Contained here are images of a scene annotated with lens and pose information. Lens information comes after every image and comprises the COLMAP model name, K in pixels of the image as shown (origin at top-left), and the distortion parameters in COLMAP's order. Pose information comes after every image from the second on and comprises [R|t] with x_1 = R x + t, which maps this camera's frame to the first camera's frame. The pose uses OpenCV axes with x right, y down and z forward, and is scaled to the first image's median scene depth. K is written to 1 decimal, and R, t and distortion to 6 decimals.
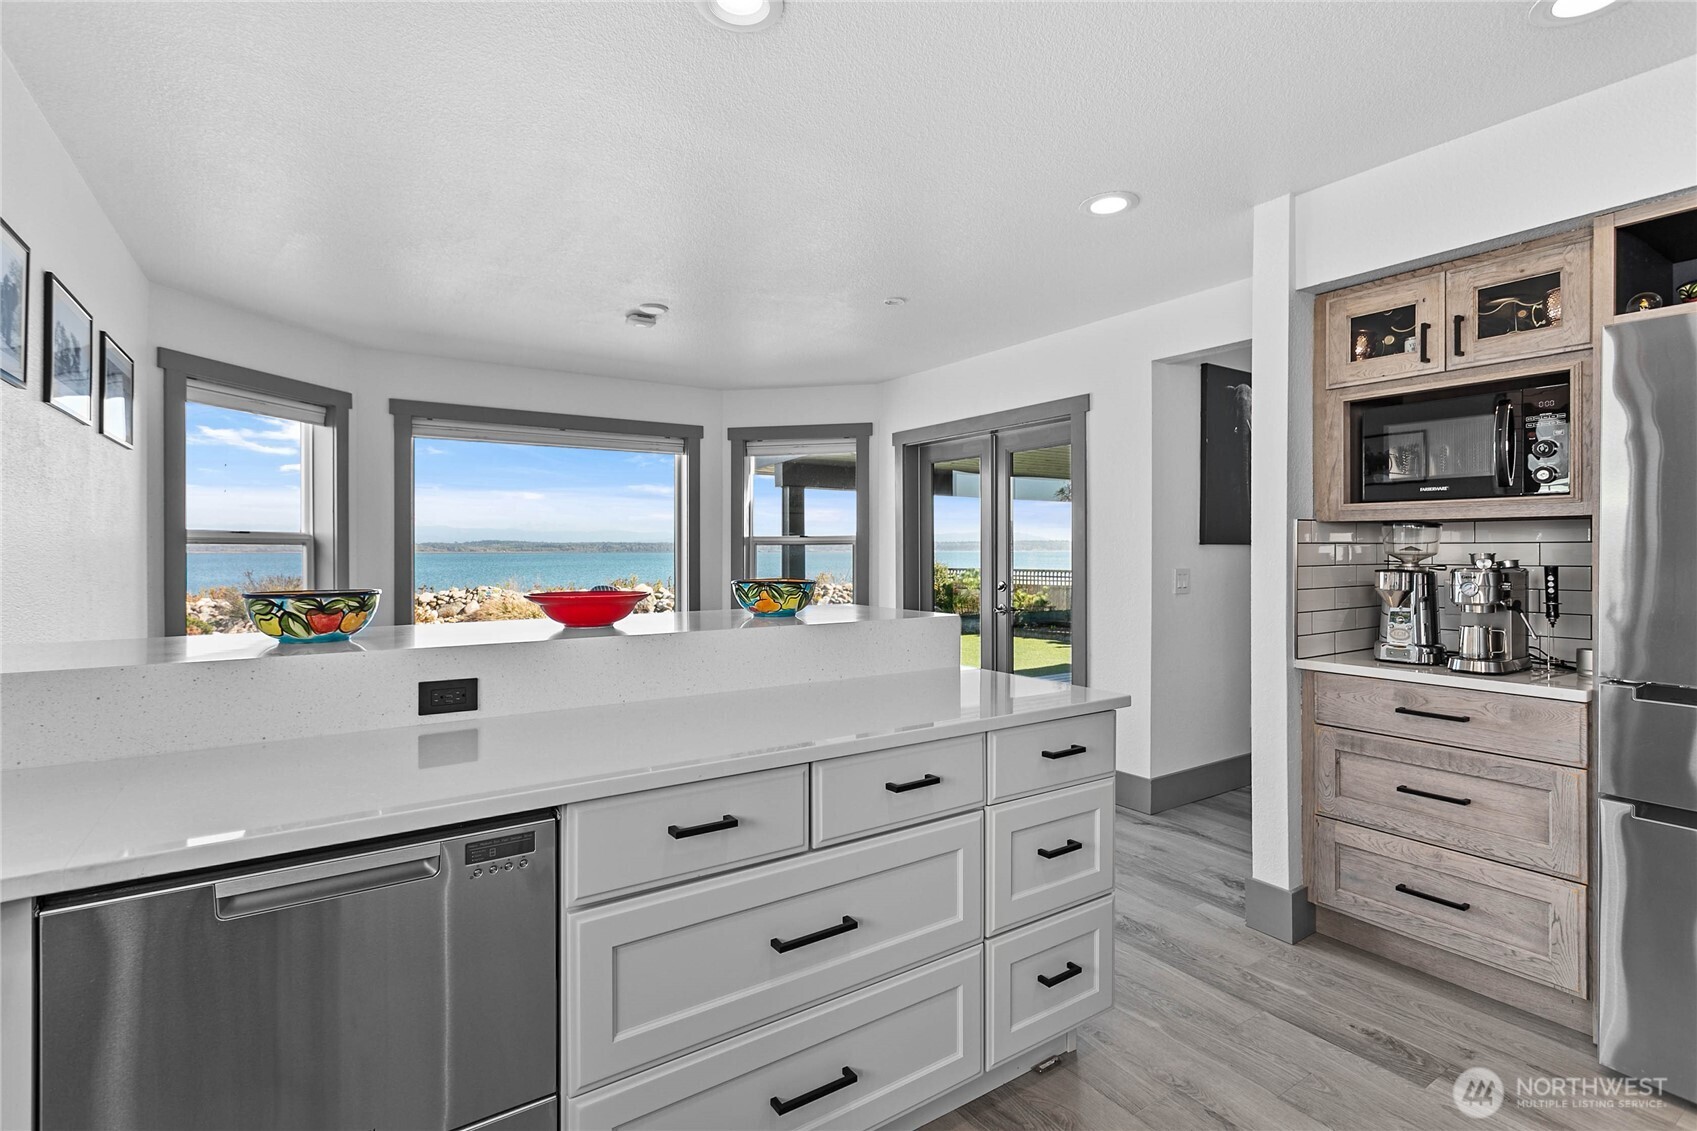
lens RADIAL K [[802.6, 0, 845.0], [0, 802.6, 545.9], [0, 0, 1]] dist [0.000325, 0.000234]
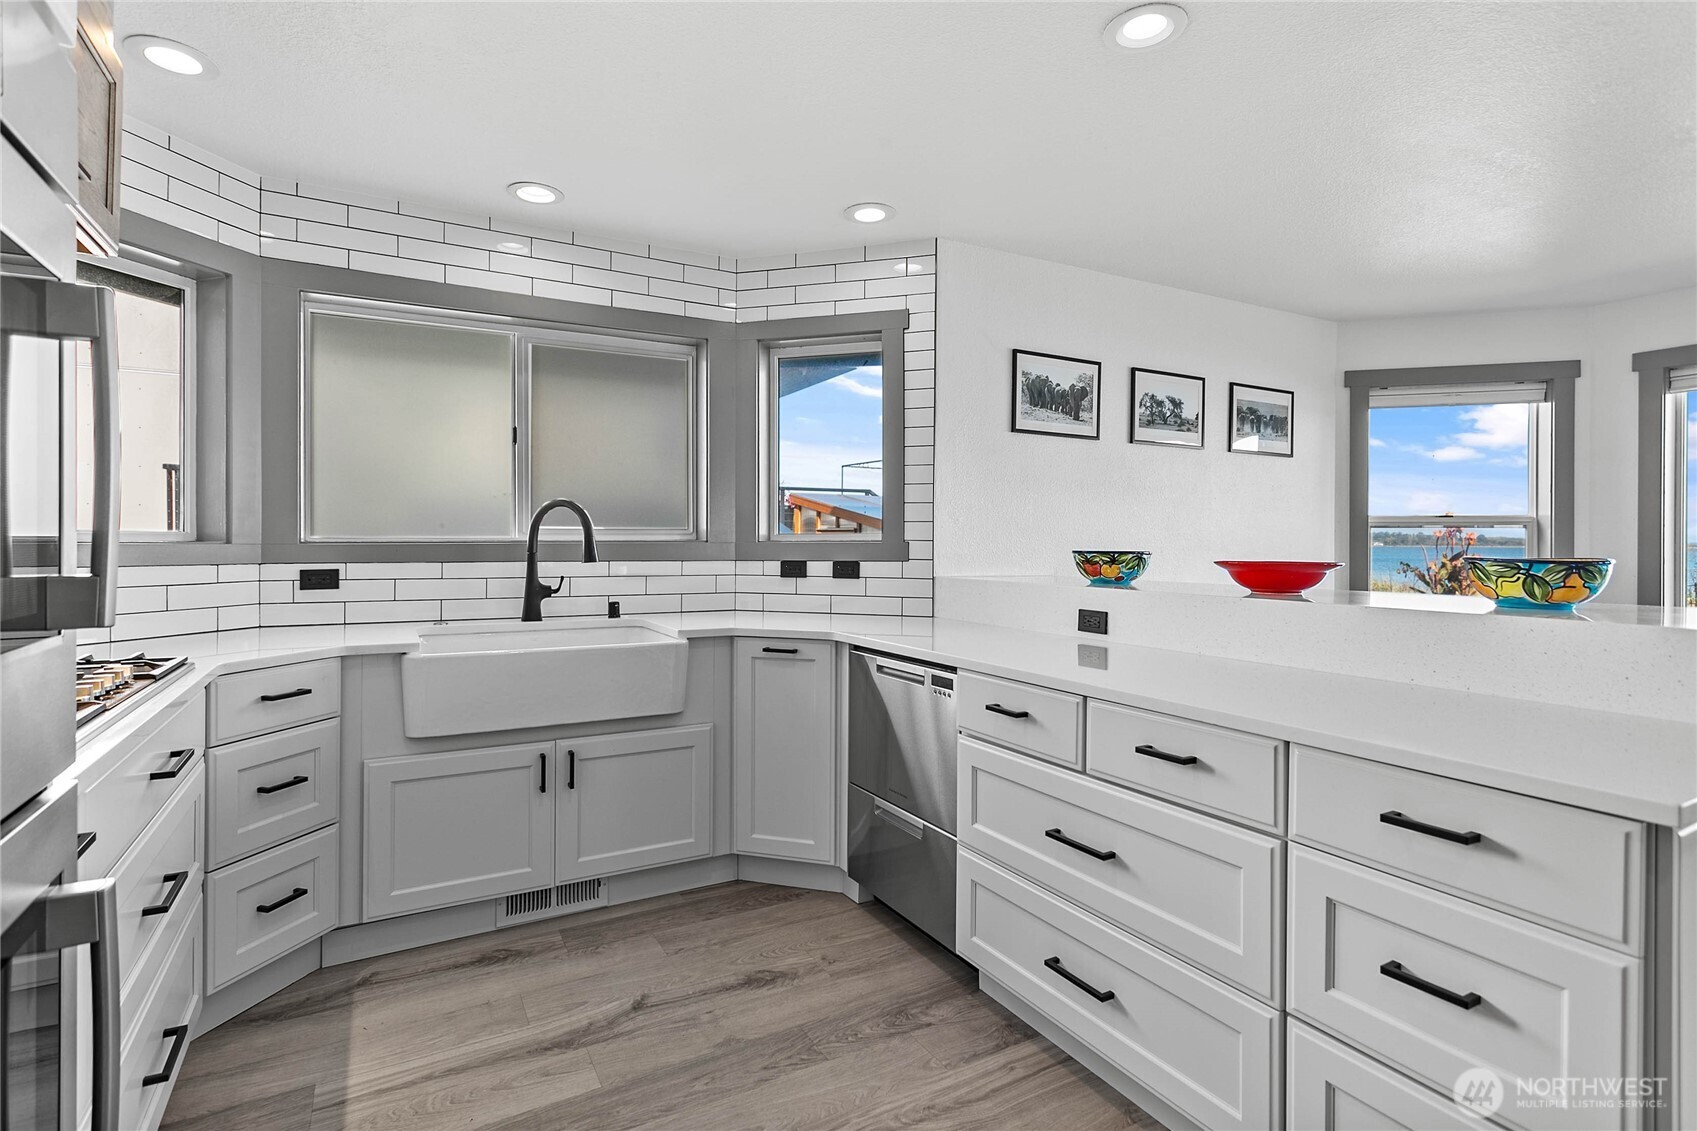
lens RADIAL K [[830.9, 0, 844.5], [0, 830.9, 541.0], [0, 0, 1]] dist [0.004447, 0.000524]
pose [[-0.082069, -0.001177, -0.996626, 0.763079], [-0.001063, 0.999999, -0.001094, 0.030841], [0.996626, 0.000969, -0.082070, 0.487417]]
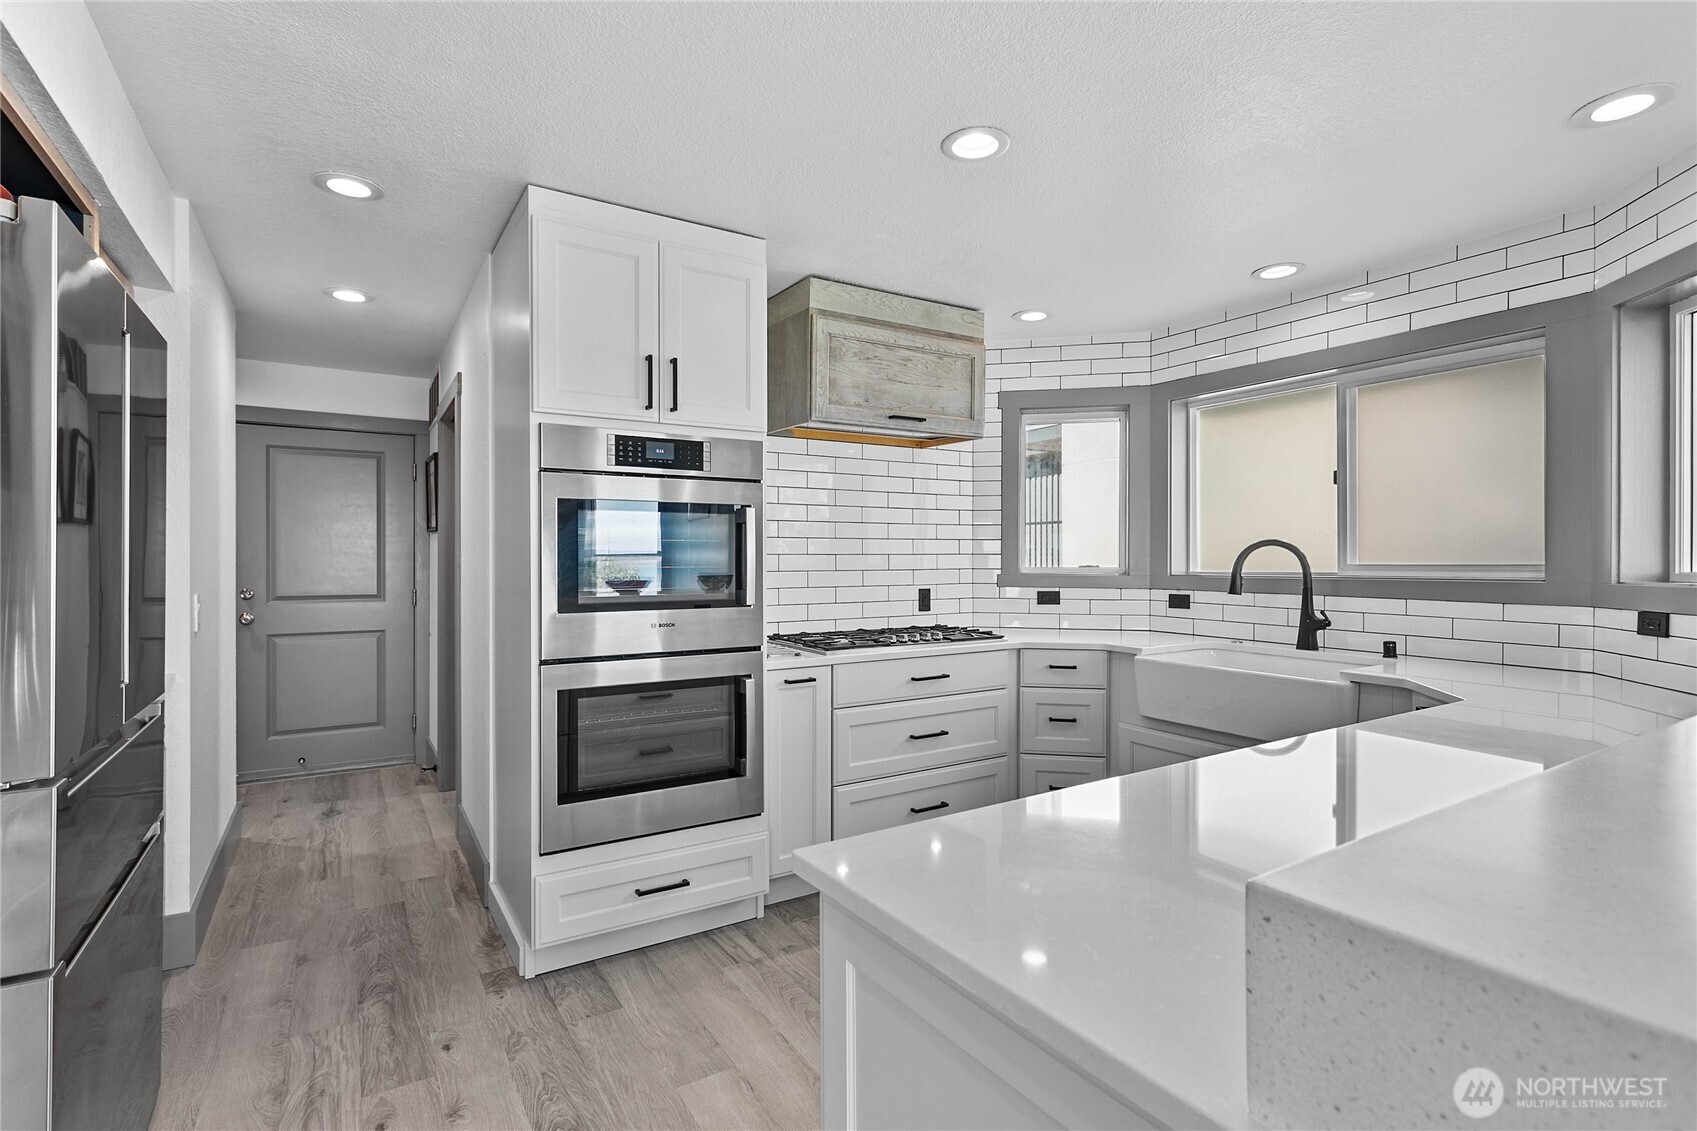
lens RADIAL K [[813.8, 0, 850.1], [0, 813.8, 568.6], [0, 0, 1]] dist [0.002758, 0.000407]
pose [[-0.999686, 0.000748, 0.025041, 0.262828], [0.001065, 0.999919, 0.012647, -0.002851], [-0.025029, 0.012669, -0.999606, 1.311882]]
